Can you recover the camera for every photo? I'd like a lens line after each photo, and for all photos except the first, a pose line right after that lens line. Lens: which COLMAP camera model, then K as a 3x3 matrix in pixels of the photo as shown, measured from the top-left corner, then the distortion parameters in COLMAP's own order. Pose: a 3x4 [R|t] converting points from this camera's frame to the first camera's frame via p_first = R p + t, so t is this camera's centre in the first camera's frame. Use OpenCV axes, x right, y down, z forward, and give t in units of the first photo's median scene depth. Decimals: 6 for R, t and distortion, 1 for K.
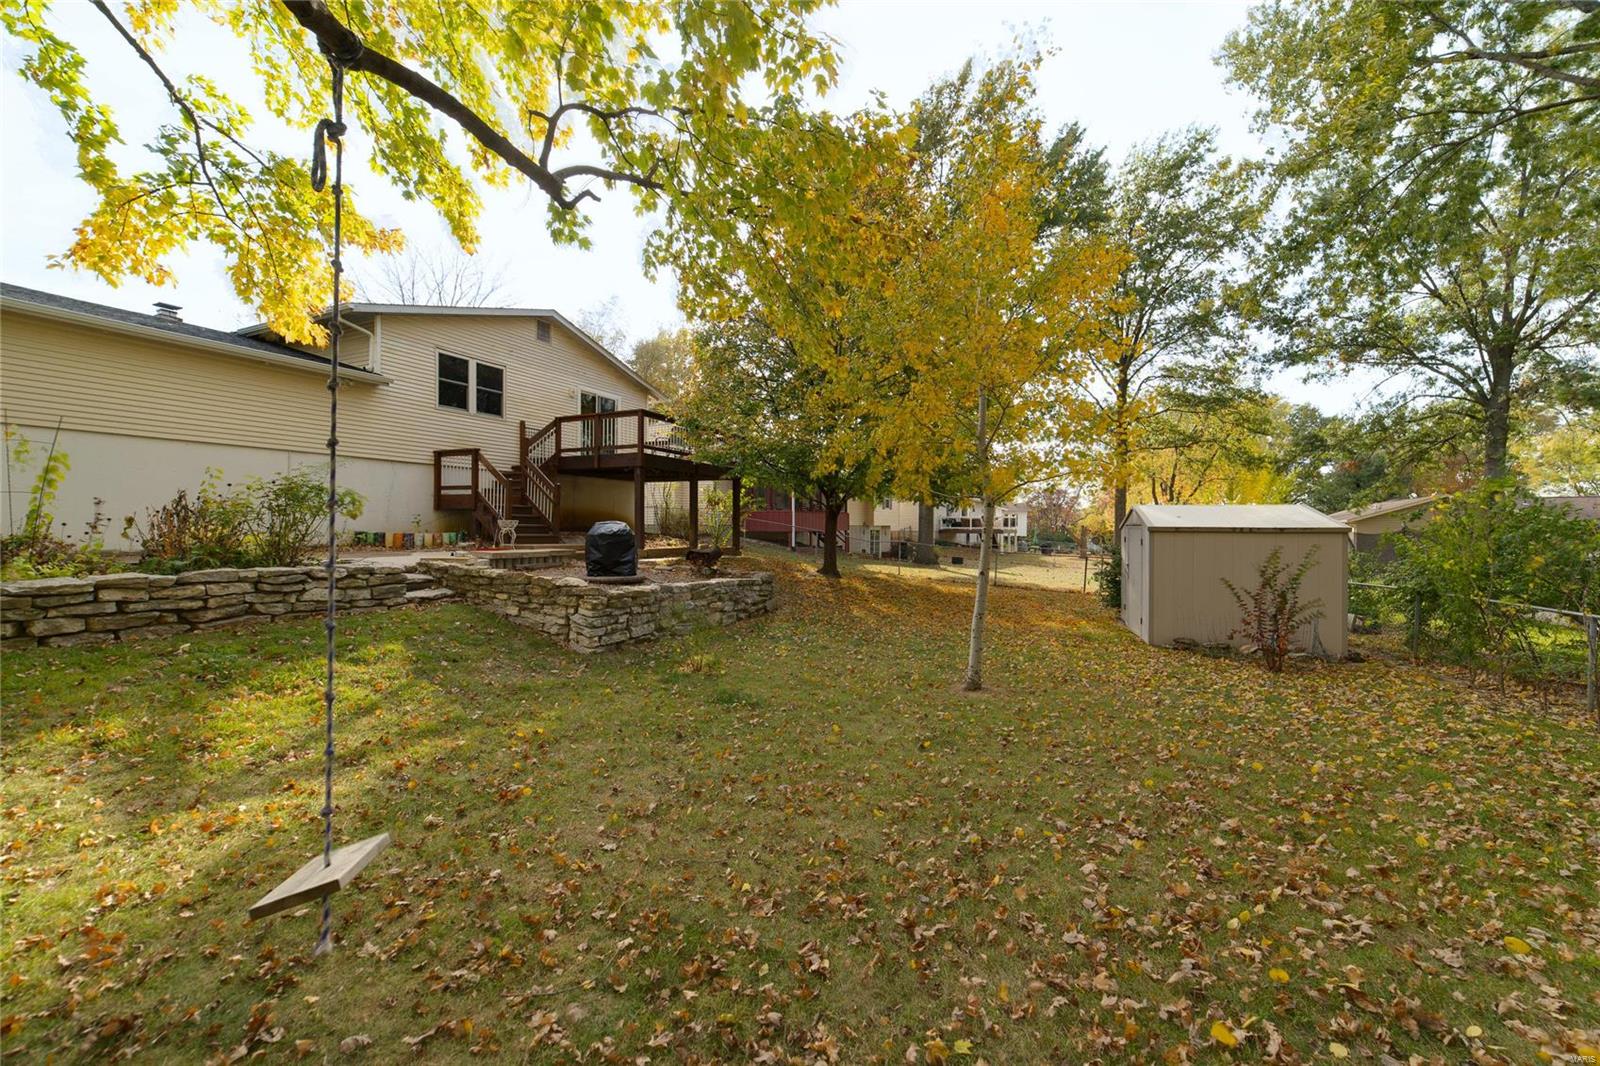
lens RADIAL K [[622.4, 0, 800.5], [0, 622.4, 526.5], [0, 0, 1]] dist [-0.018727, 0.000469]
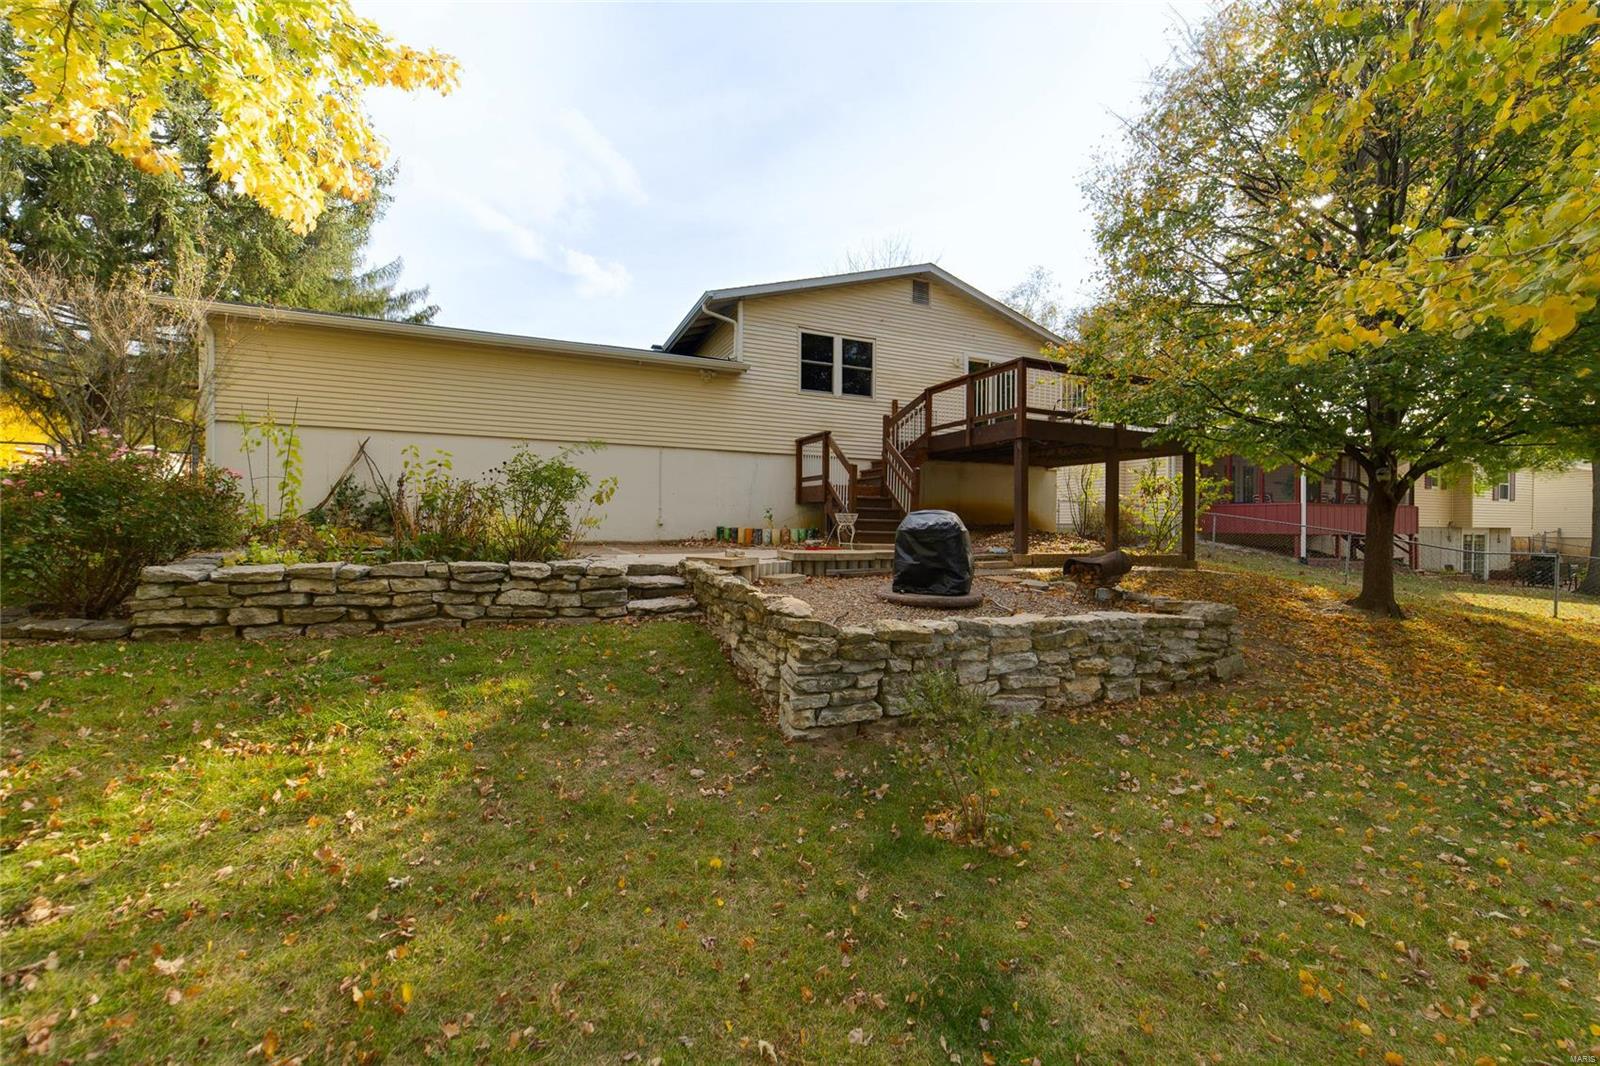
lens RADIAL K [[622.4, 0, 800.5], [0, 622.4, 526.5], [0, 0, 1]] dist [-0.018727, 0.000469]
pose [[0.759817, 0.004002, -0.650125, 0.018265], [-0.006300, 0.999979, -0.001207, 0.010194], [0.650107, 0.005013, 0.759826, 0.399168]]
